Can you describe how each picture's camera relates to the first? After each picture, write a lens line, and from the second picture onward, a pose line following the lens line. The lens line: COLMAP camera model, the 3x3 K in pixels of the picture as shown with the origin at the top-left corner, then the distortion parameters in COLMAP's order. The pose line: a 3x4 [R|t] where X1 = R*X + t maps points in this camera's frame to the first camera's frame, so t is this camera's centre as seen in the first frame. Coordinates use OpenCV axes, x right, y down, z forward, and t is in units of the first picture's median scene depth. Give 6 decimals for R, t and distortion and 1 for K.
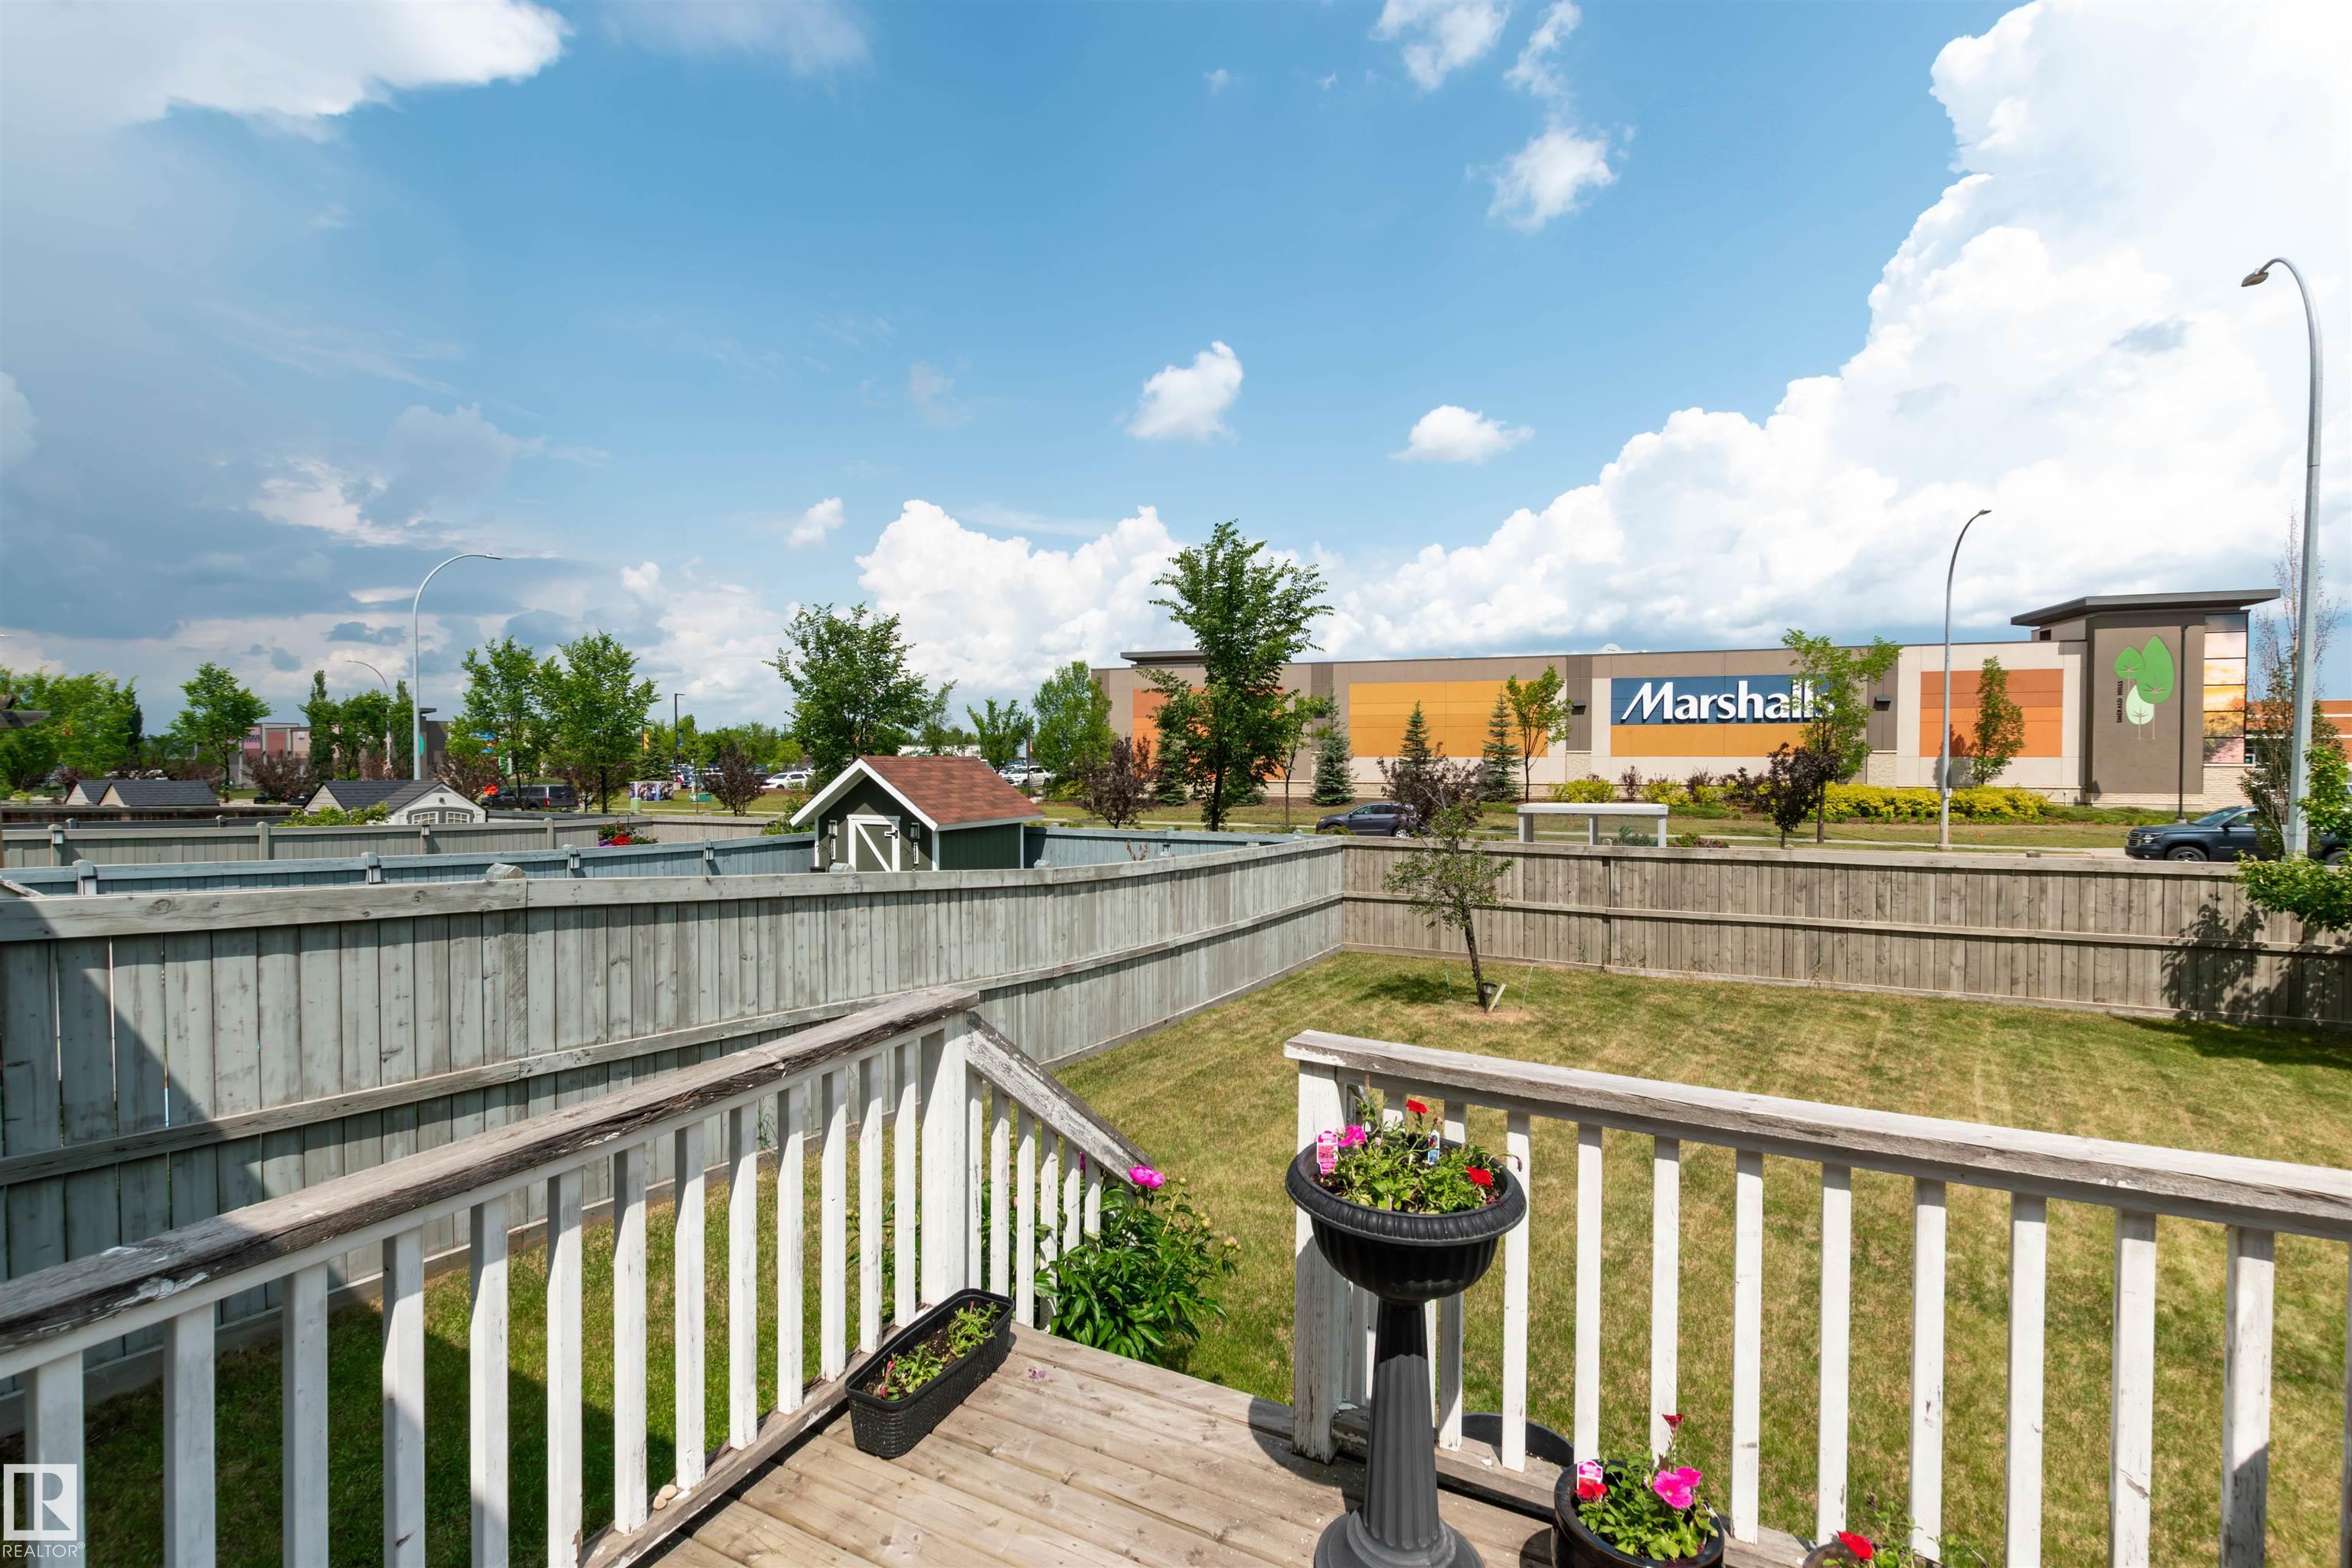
lens RADIAL K [[1036.3, 0, 1176.0], [0, 1036.3, 784.0], [0, 0, 1]] dist [0.041792, -0.019065]
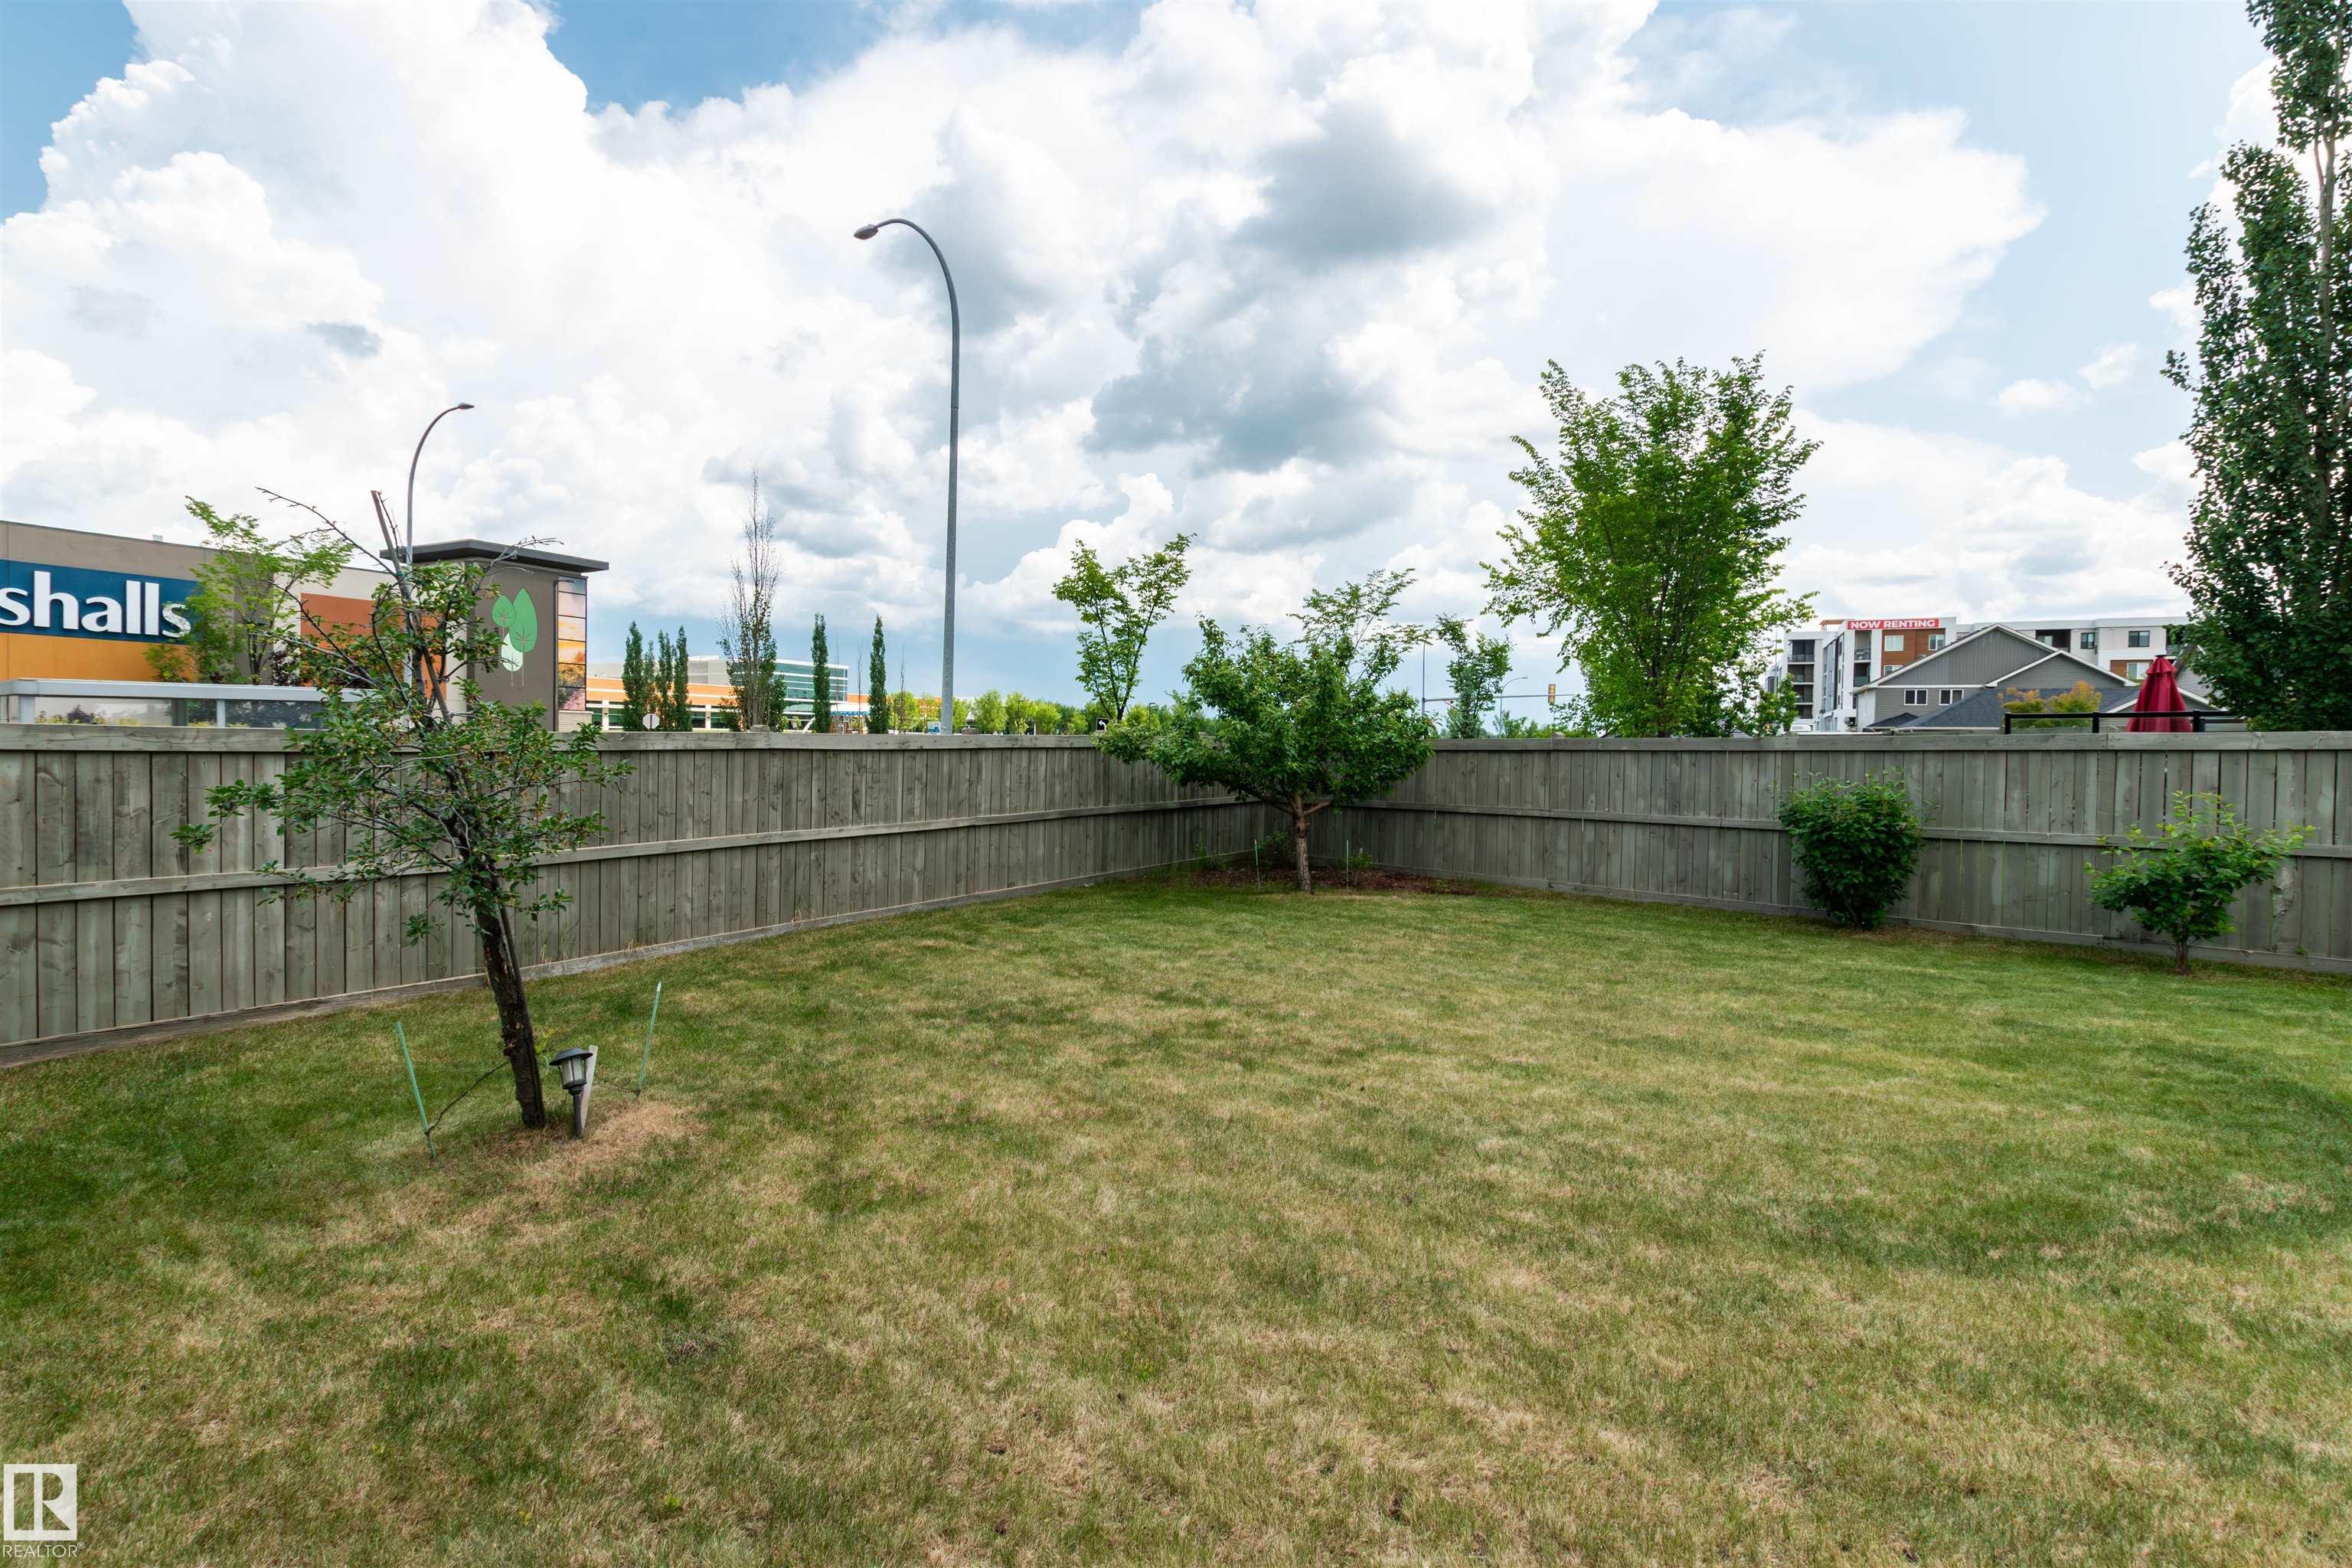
lens RADIAL K [[1040.5, 0, 1051.9], [0, 1040.5, 773.2], [0, 0, 1]] dist [-0.000385, -0.000671]
pose [[0.174353, -0.017827, 0.984522, -0.013718], [0.009540, 0.999820, 0.016414, 0.038443], [-0.984637, 0.006531, 0.174492, 0.341348]]
